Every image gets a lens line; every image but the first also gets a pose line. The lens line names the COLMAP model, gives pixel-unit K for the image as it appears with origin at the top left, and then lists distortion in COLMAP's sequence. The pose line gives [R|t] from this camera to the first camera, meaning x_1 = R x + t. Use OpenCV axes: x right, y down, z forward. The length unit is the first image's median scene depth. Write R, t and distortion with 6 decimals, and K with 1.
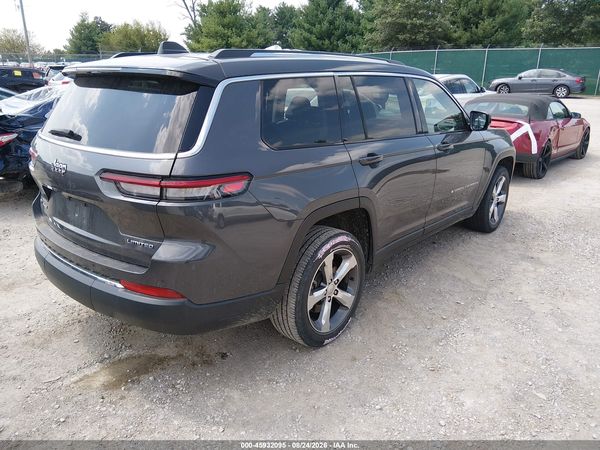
lens RADIAL K [[457.0, 0, 300.3], [0, 457.0, 229.1], [0, 0, 1]] dist [0.055331, -0.089242]
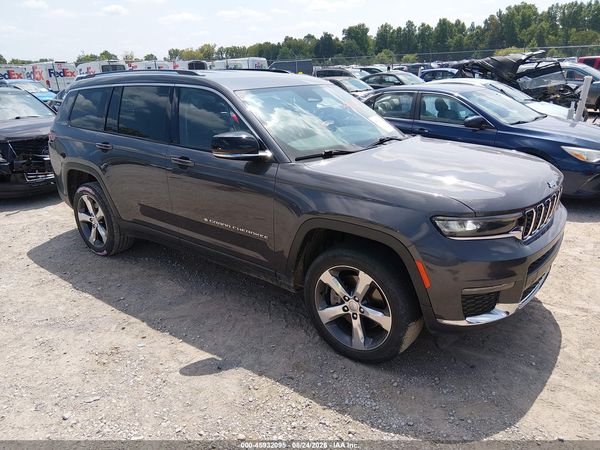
lens RADIAL K [[457.0, 0, 305.6], [0, 457.0, 222.7], [0, 0, 1]] dist [0.055331, -0.089242]
pose [[0.037225, 0.294433, -0.954947, 0.659869], [-0.286902, 0.918527, 0.272020, -0.206699], [0.957236, 0.263850, 0.118666, 0.613610]]
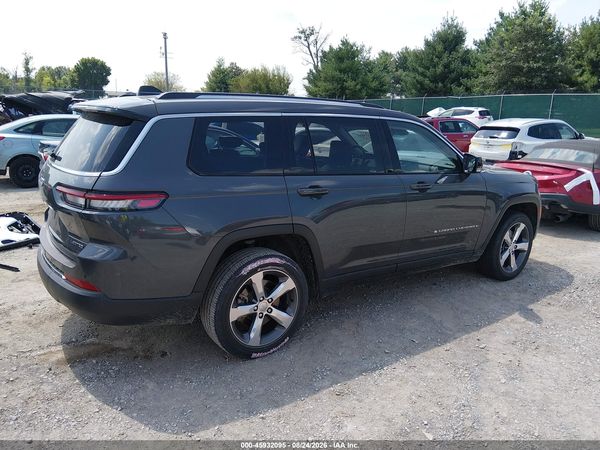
lens RADIAL K [[457.0, 0, 299.3], [0, 457.0, 228.7], [0, 0, 1]] dist [0.055331, -0.089242]
pose [[0.968015, 0.076386, -0.238982, 0.160369], [-0.096024, 0.992799, -0.071623, 0.007086], [0.231790, 0.092280, 0.968379, -0.020695]]
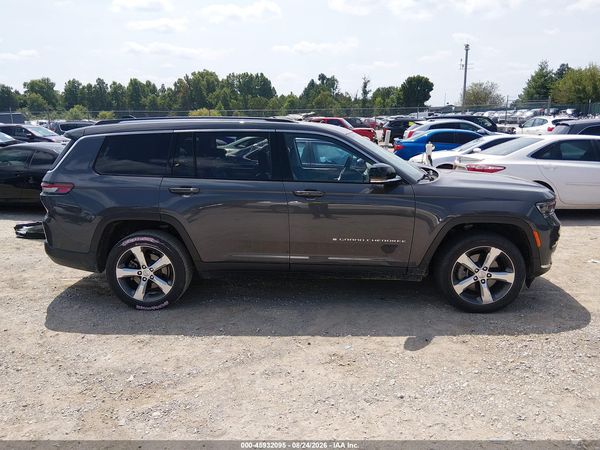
lens RADIAL K [[457.0, 0, 298.9], [0, 457.0, 225.4], [0, 0, 1]] dist [0.055331, -0.089242]
pose [[0.605727, 0.148175, -0.781754, 0.609424], [-0.227130, 0.973826, 0.008594, -0.058183], [0.762566, 0.172354, 0.623528, 0.171429]]
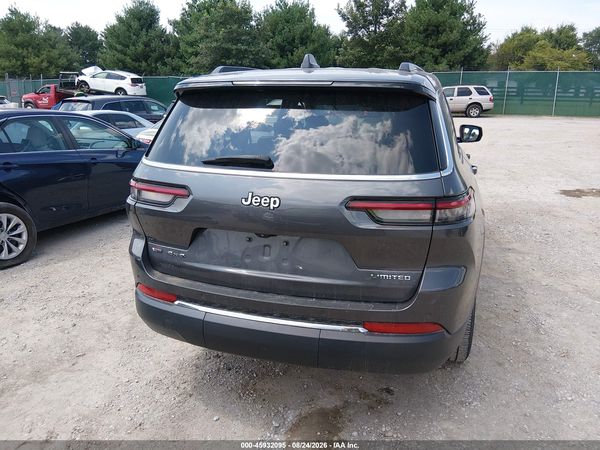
lens RADIAL K [[457.0, 0, 300.9], [0, 457.0, 226.5], [0, 0, 1]] dist [0.055331, -0.089242]
pose [[0.920672, -0.110819, 0.374276, -0.251529], [0.129833, 0.991198, -0.025892, -0.019563], [-0.368112, 0.072432, 0.926956, 0.073760]]
